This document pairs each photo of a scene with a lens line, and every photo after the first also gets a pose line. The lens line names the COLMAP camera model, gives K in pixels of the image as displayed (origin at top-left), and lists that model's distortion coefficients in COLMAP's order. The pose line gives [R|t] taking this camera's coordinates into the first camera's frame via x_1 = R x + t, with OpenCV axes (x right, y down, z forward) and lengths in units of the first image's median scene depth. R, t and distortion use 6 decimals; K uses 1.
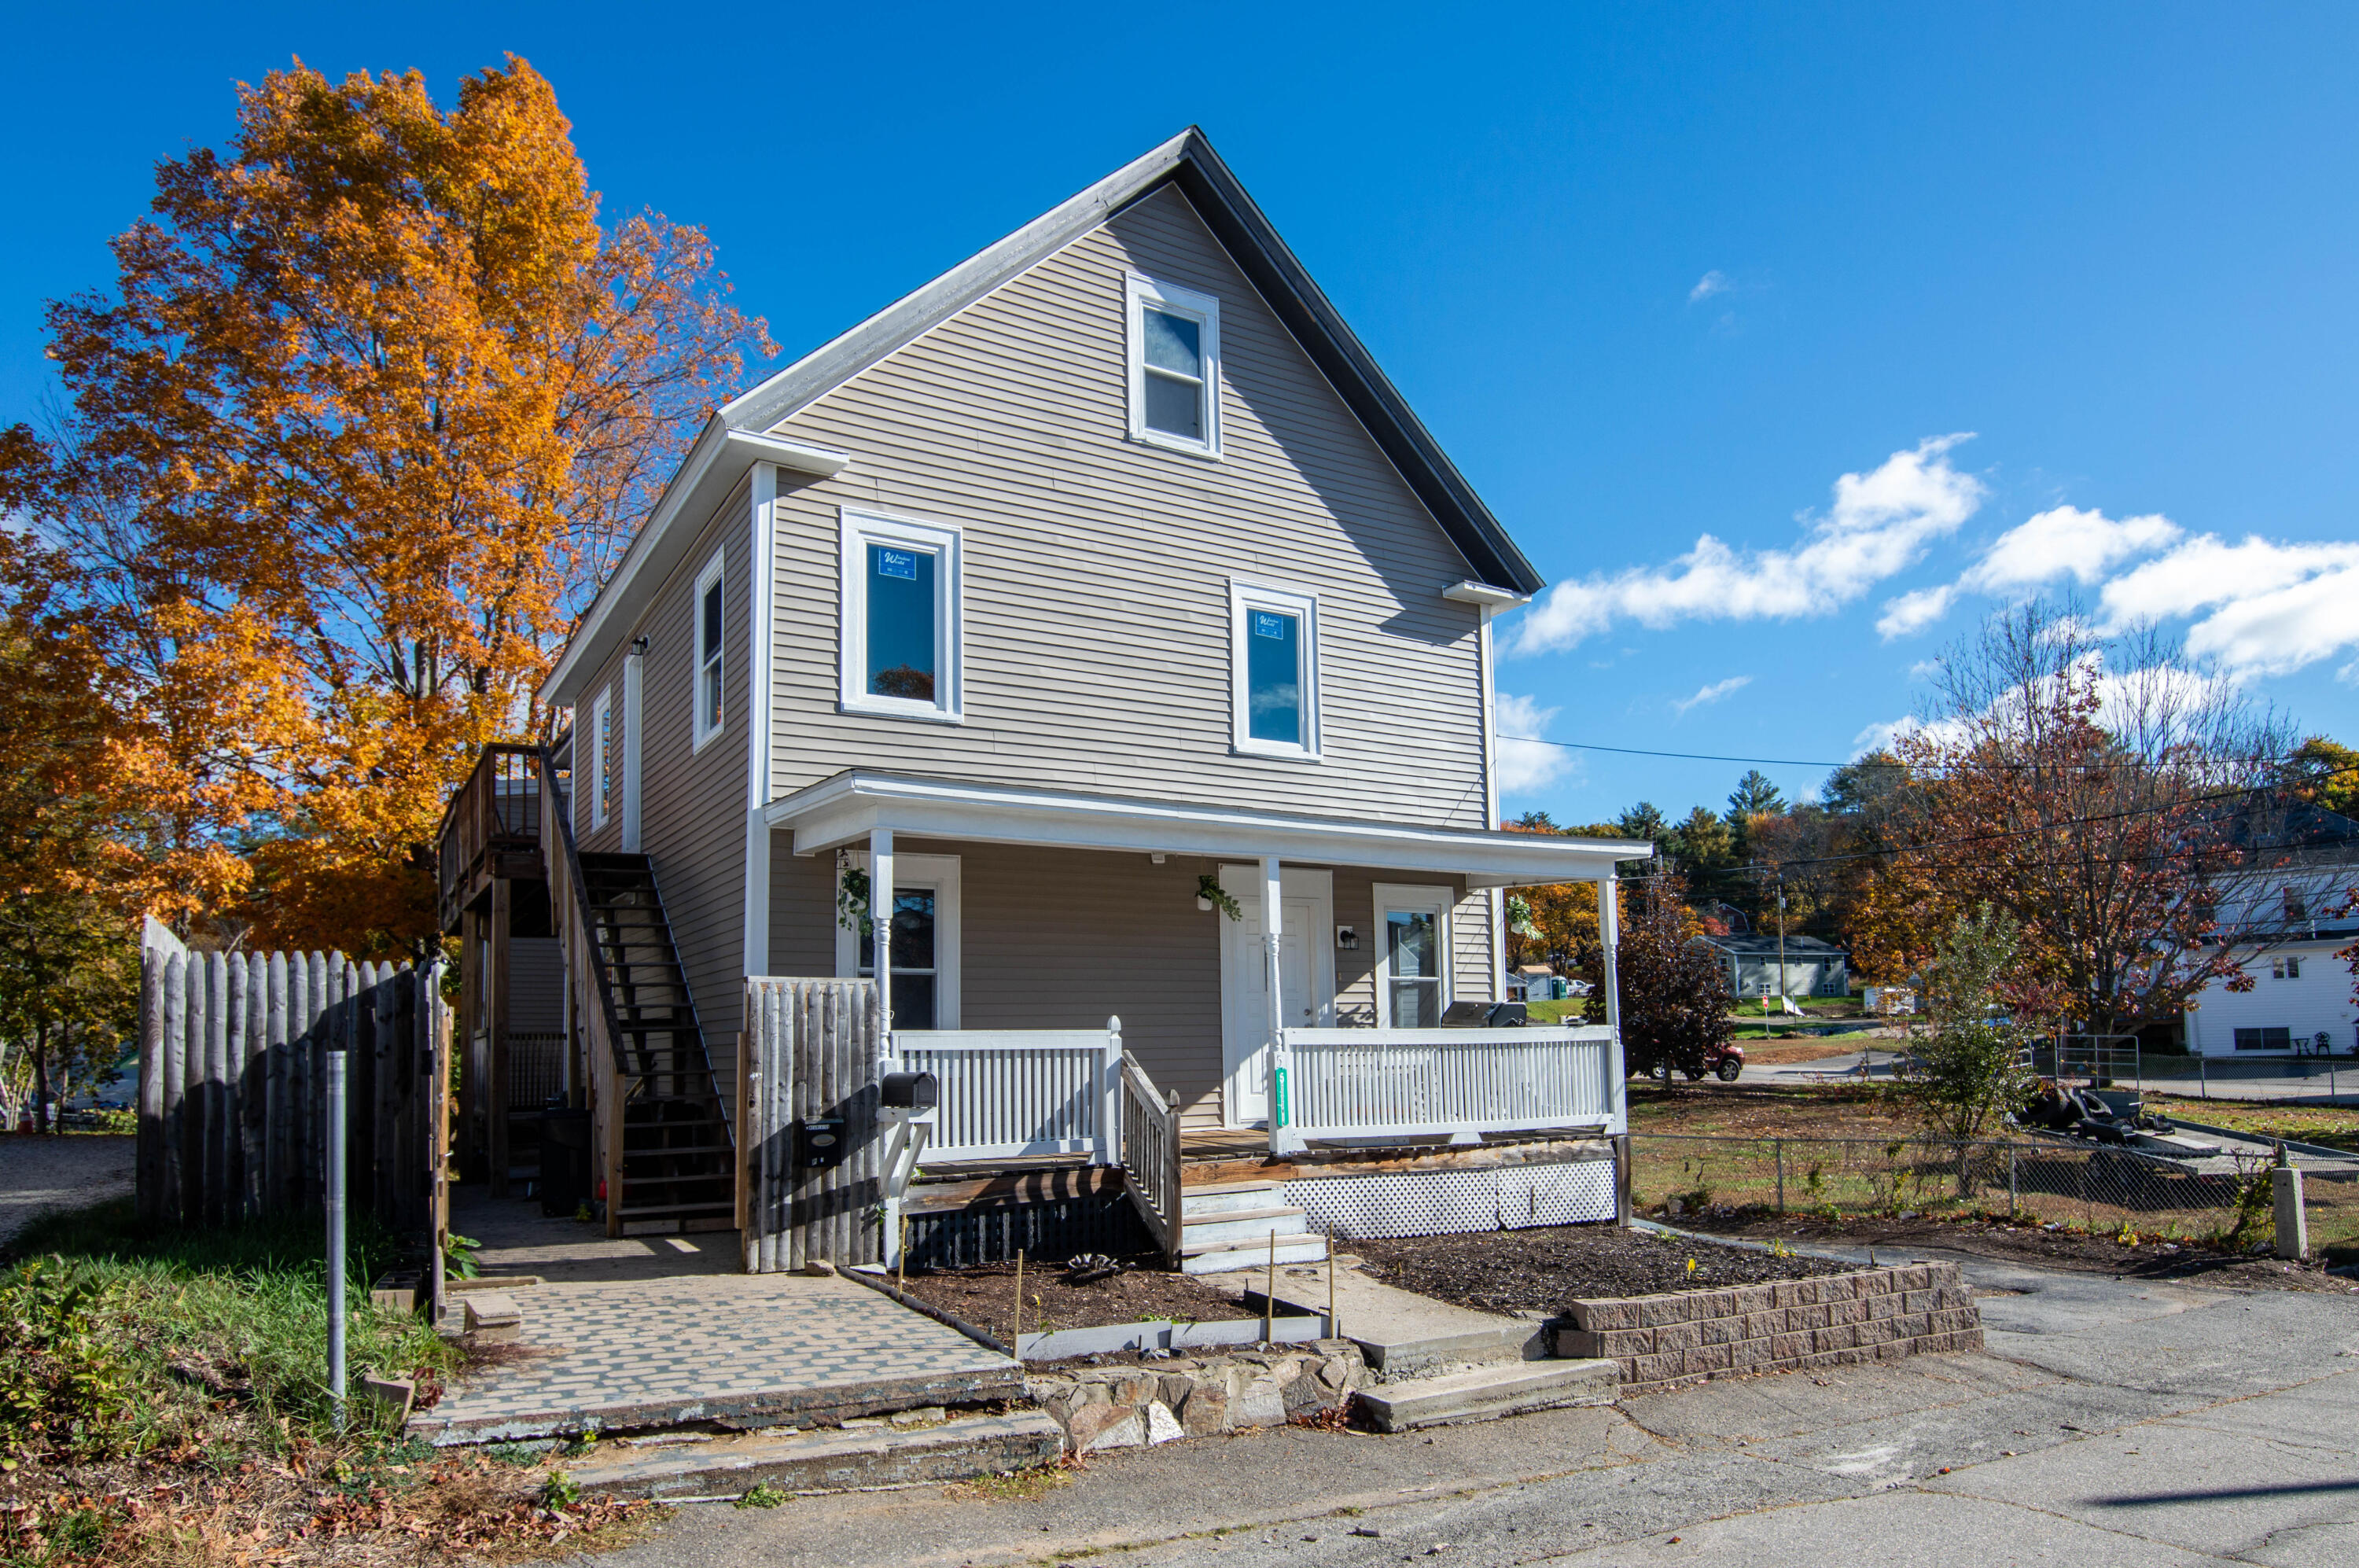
lens RADIAL K [[1386.3, 0, 1177.5], [0, 1386.3, 875.6], [0, 0, 1]] dist [-0.009231, -0.000063]
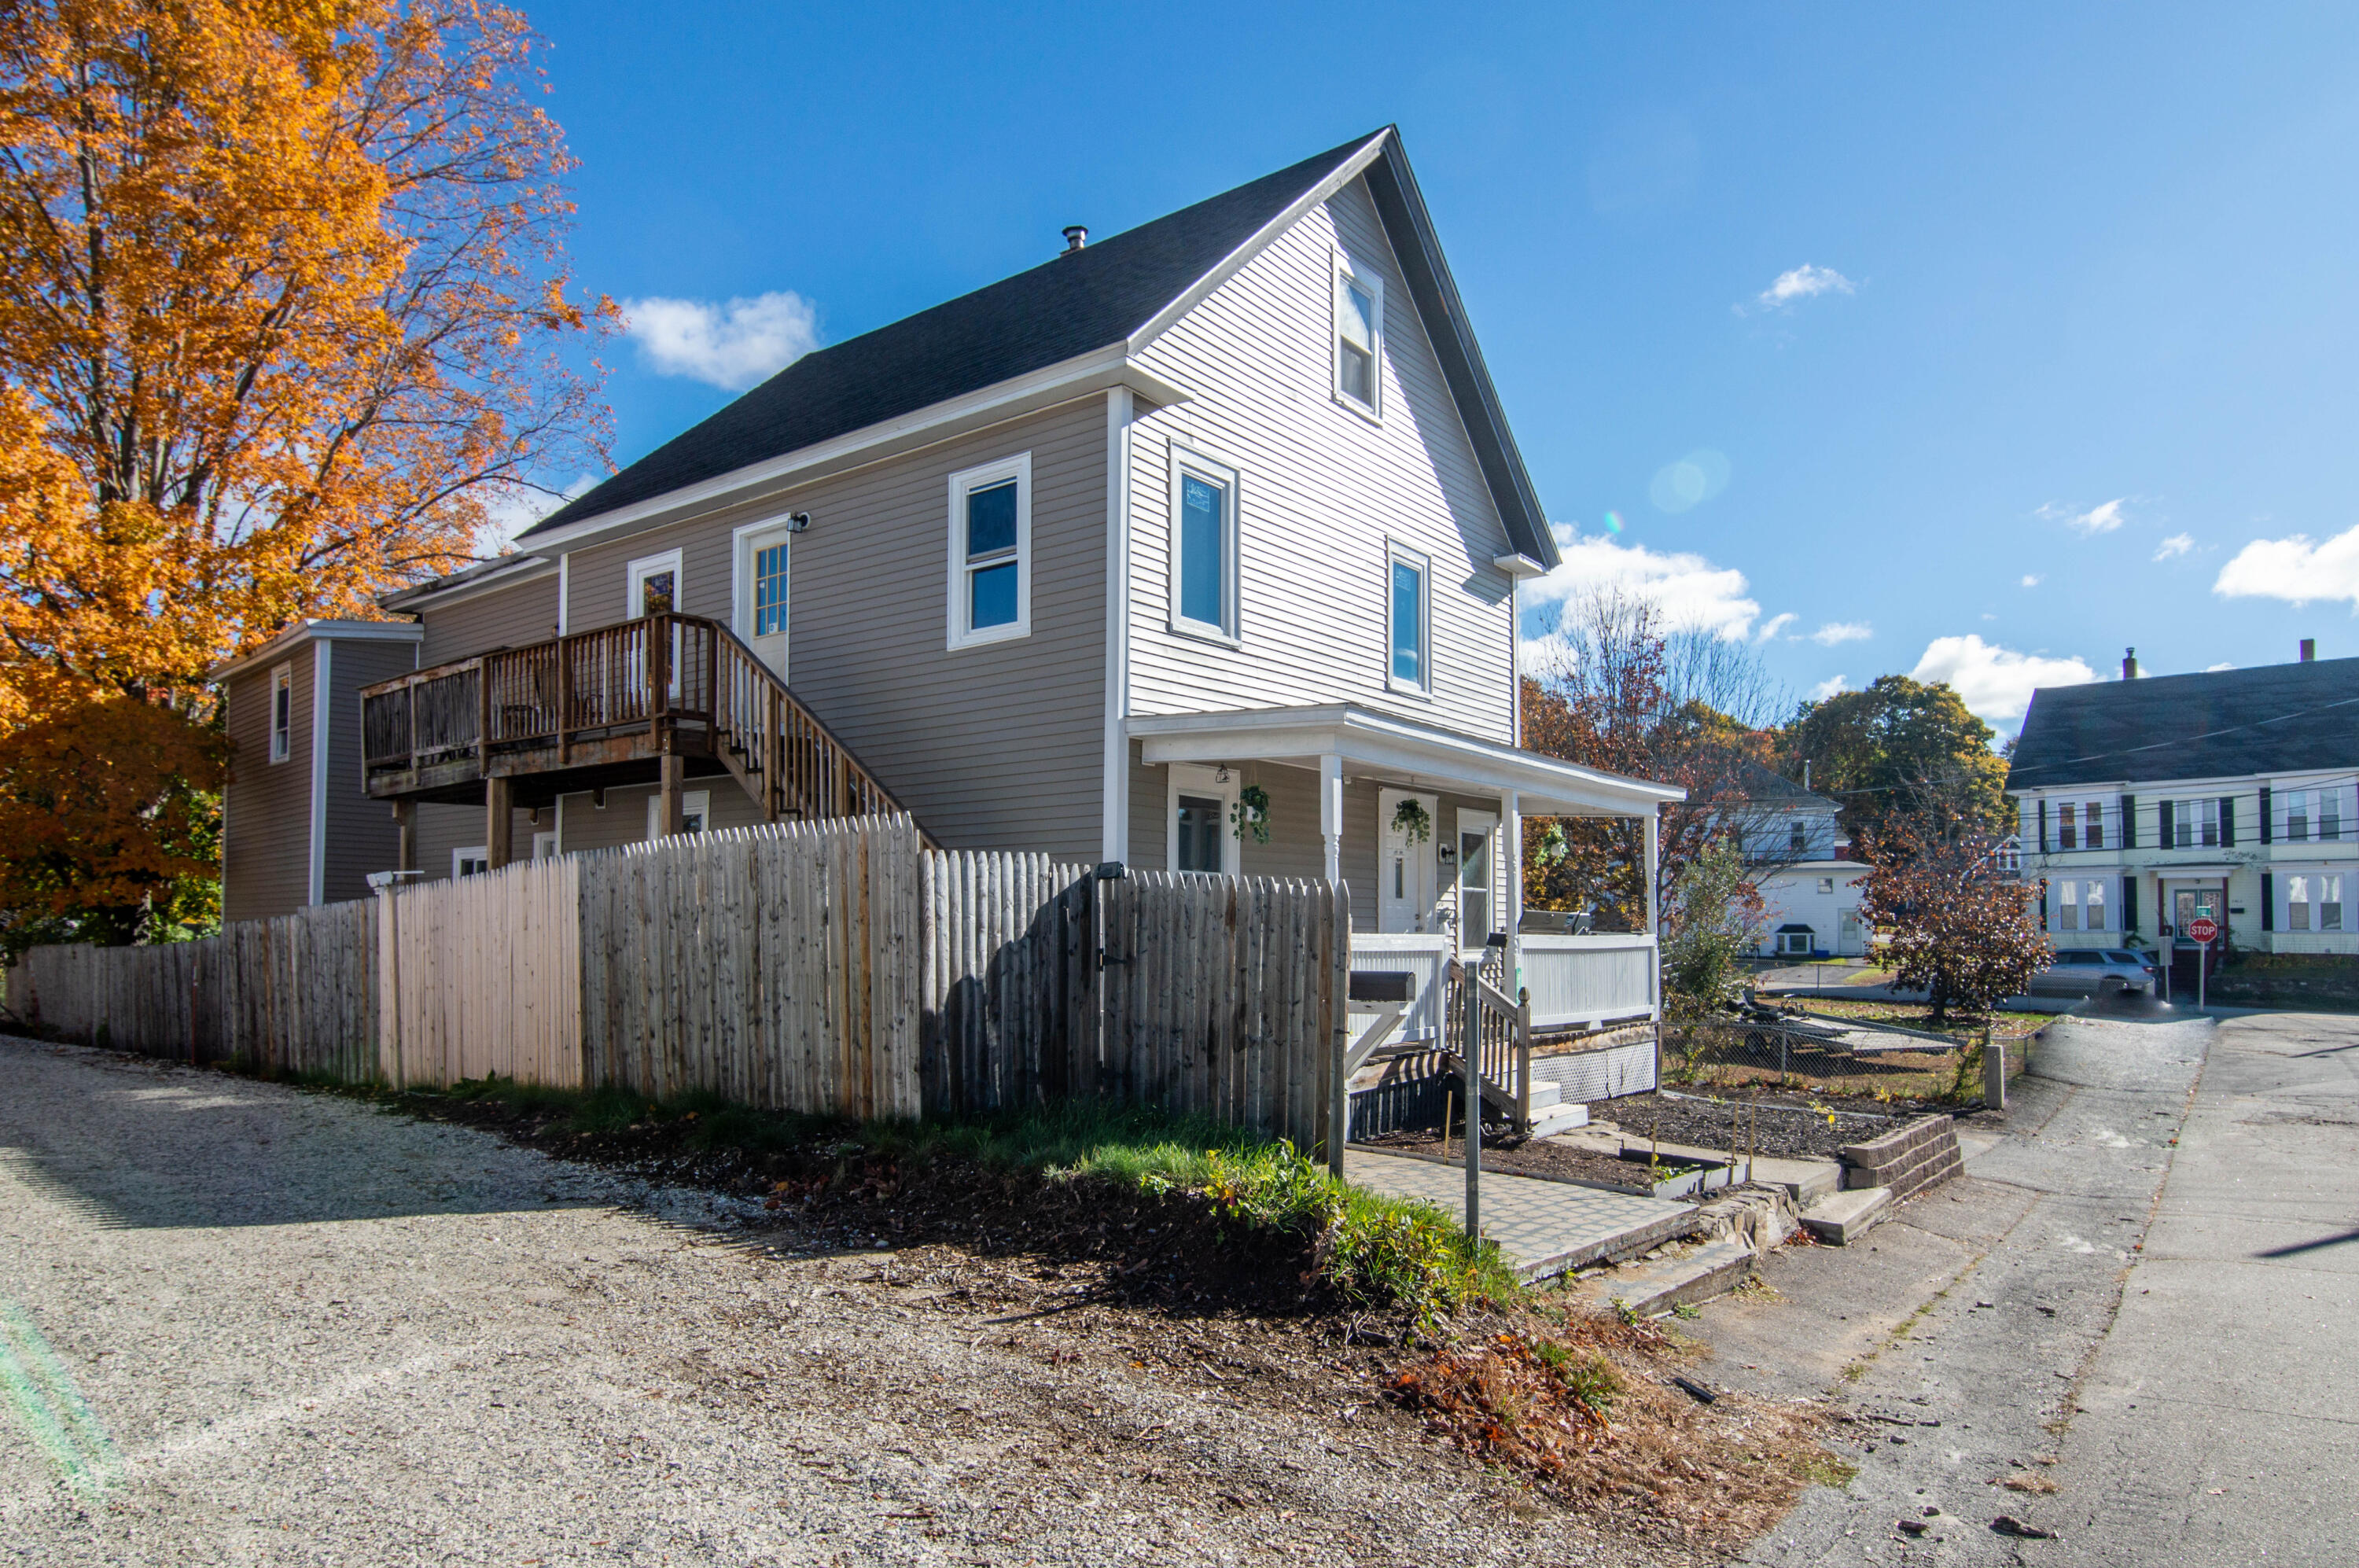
lens RADIAL K [[1367.6, 0, 1184.0], [0, 1367.6, 814.0], [0, 0, 1]] dist [0.000937, -0.013786]
pose [[0.935711, 0.050349, 0.349157, -0.660640], [-0.063536, 0.997630, 0.026411, -0.006771], [-0.347000, -0.046897, 0.936692, -0.000289]]
